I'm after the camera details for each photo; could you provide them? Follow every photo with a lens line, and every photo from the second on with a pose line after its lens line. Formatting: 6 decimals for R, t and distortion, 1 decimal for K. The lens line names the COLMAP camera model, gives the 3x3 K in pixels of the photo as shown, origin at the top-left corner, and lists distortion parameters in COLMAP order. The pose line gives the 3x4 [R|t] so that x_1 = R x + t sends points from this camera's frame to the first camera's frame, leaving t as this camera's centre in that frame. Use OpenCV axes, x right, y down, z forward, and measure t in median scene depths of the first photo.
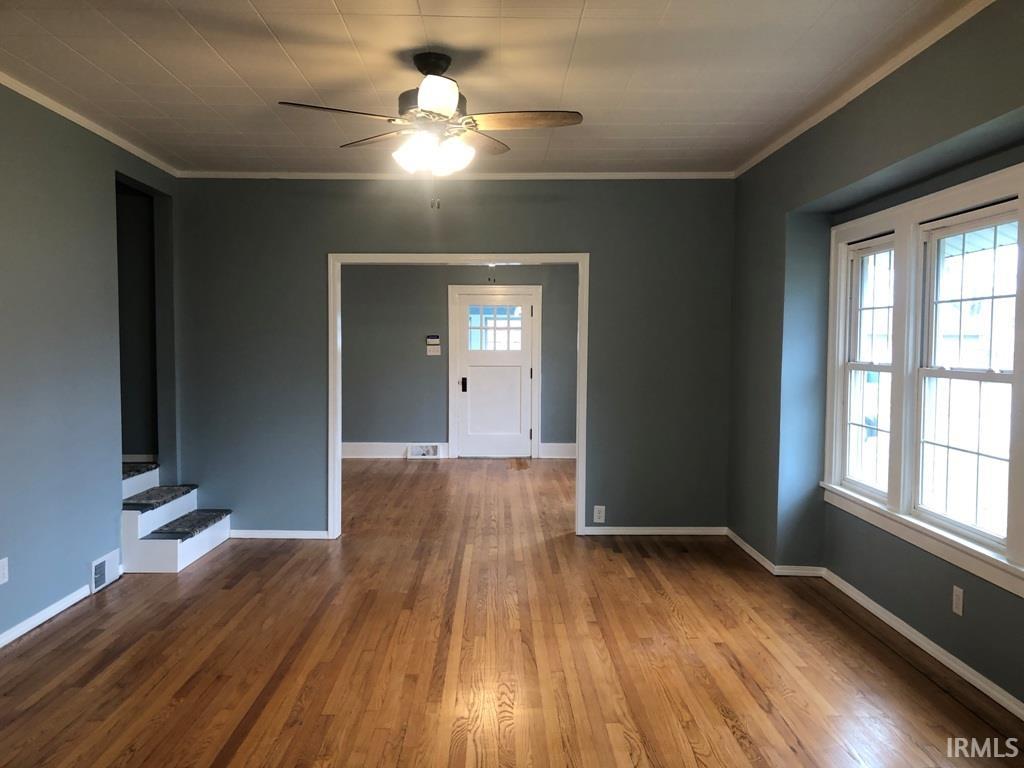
lens RADIAL K [[837.6, 0, 512.0], [0, 837.6, 384.0], [0, 0, 1]] dist [-0.006688, -0.006877]
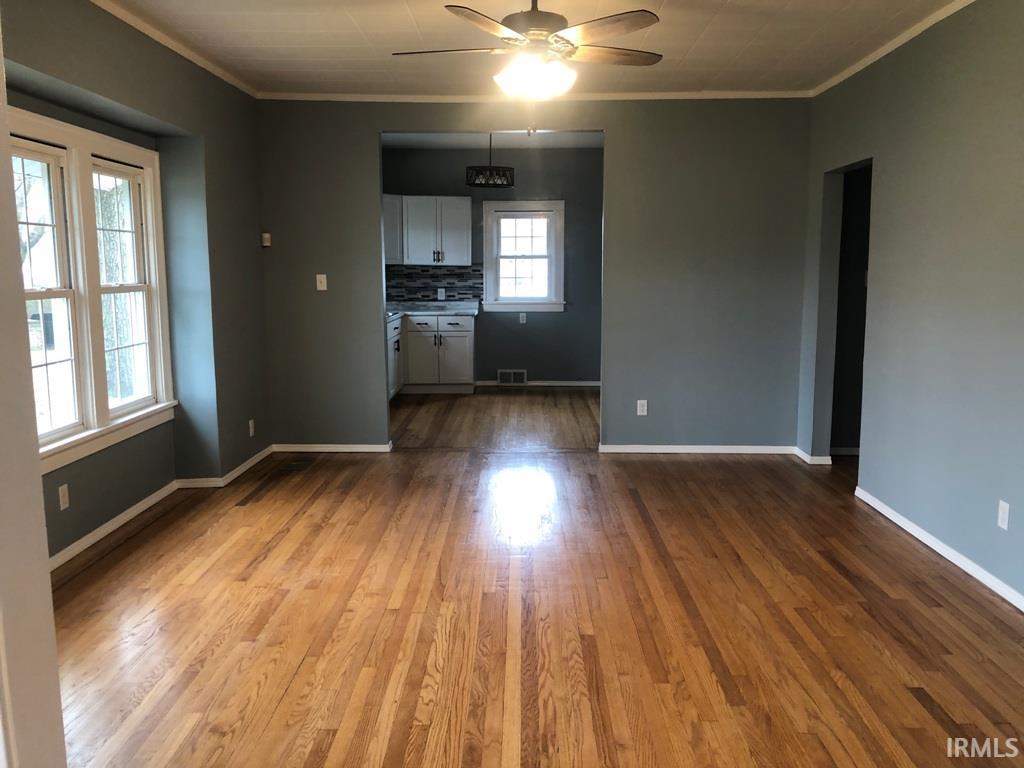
lens RADIAL K [[837.6, 0, 512.0], [0, 837.6, 384.0], [0, 0, 1]] dist [-0.006688, -0.006877]
pose [[-0.999521, -0.006628, 0.030227, -0.082458], [-0.000771, 0.981821, 0.189805, -0.085833], [-0.030935, 0.189691, -0.981356, 1.715752]]
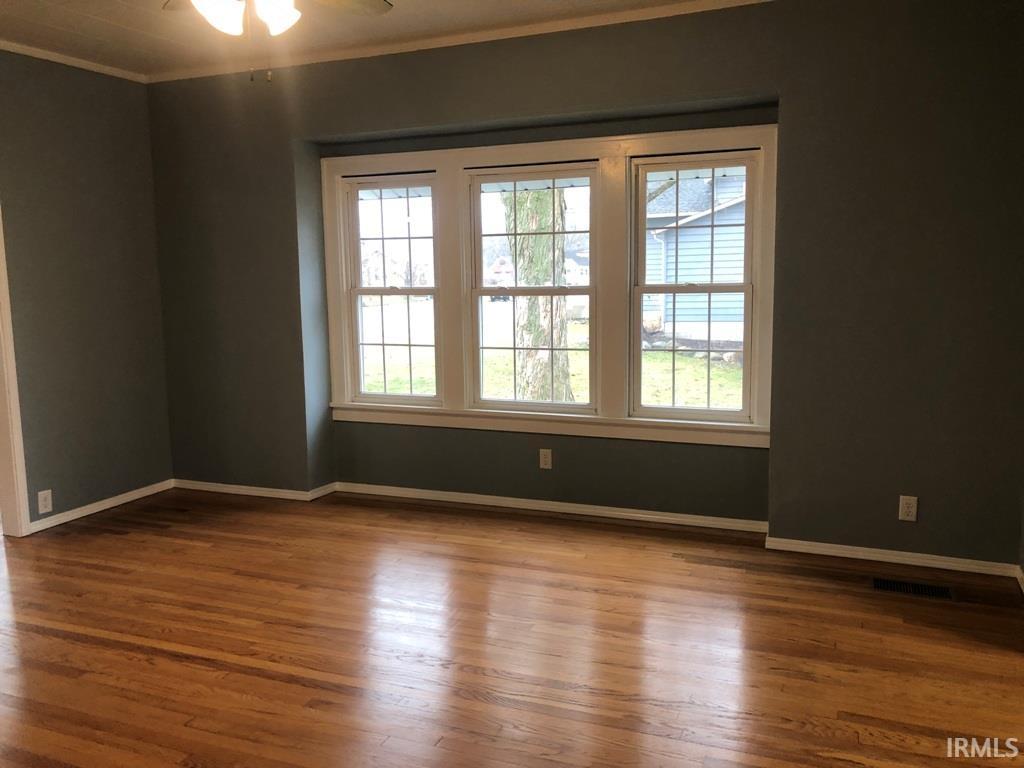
lens RADIAL K [[843.0, 0, 512.0], [0, 843.0, 384.0], [0, 0, 1]] dist [0.006932, 0.005544]
pose [[0.401311, -0.135756, 0.905826, -0.584542], [0.067183, 0.990654, 0.118706, -0.020721], [-0.913475, 0.013218, 0.406681, 0.415904]]
